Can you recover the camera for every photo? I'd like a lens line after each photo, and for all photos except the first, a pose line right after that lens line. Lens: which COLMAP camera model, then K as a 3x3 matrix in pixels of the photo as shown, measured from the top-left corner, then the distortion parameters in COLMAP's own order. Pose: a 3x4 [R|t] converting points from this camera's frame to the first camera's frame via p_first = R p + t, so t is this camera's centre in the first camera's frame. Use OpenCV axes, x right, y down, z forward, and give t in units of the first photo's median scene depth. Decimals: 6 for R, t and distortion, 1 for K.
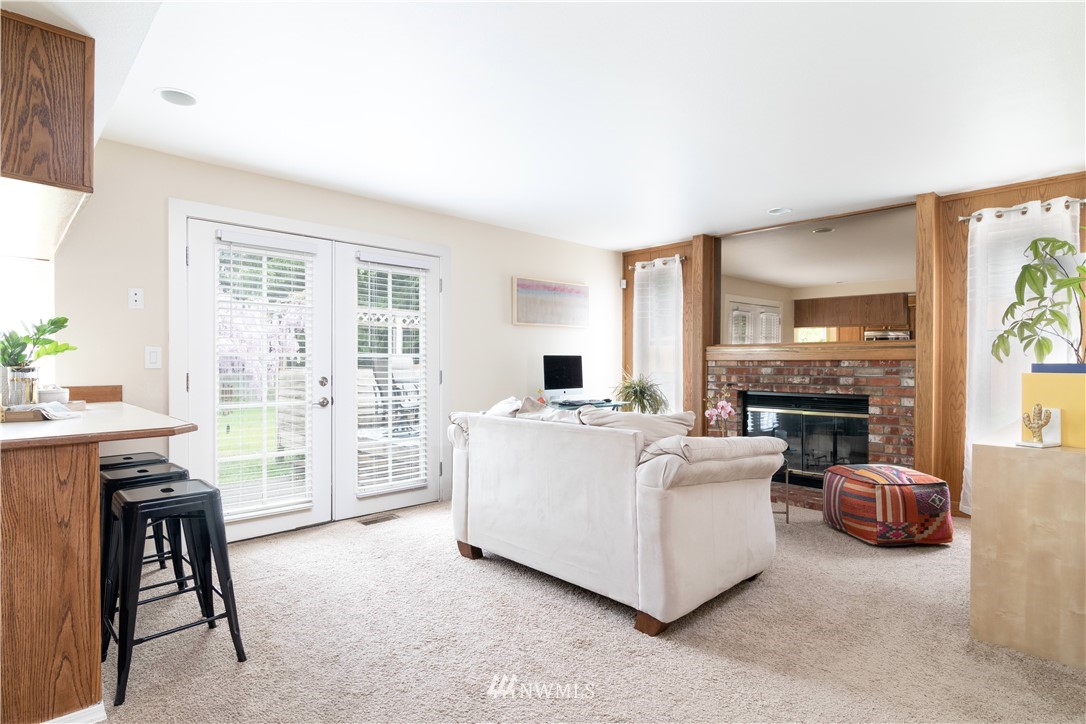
lens RADIAL K [[559.9, 0, 536.0], [0, 559.9, 363.0], [0, 0, 1]] dist [0.000458, -0.000344]
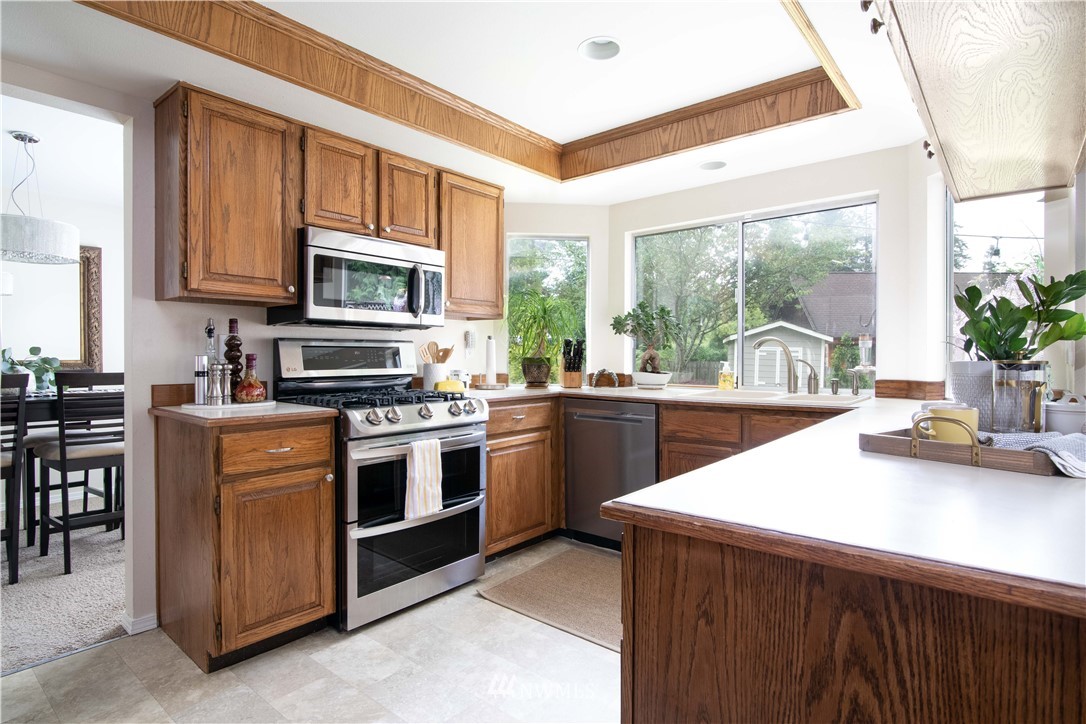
lens RADIAL K [[559.9, 0, 548.0], [0, 559.9, 356.0], [0, 0, 1]] dist [0.000458, -0.000344]
pose [[0.110276, 0.008217, -0.993867, -0.402679], [0.000989, 0.999964, 0.008377, -0.003060], [0.993901, -0.001907, 0.110264, 0.460507]]
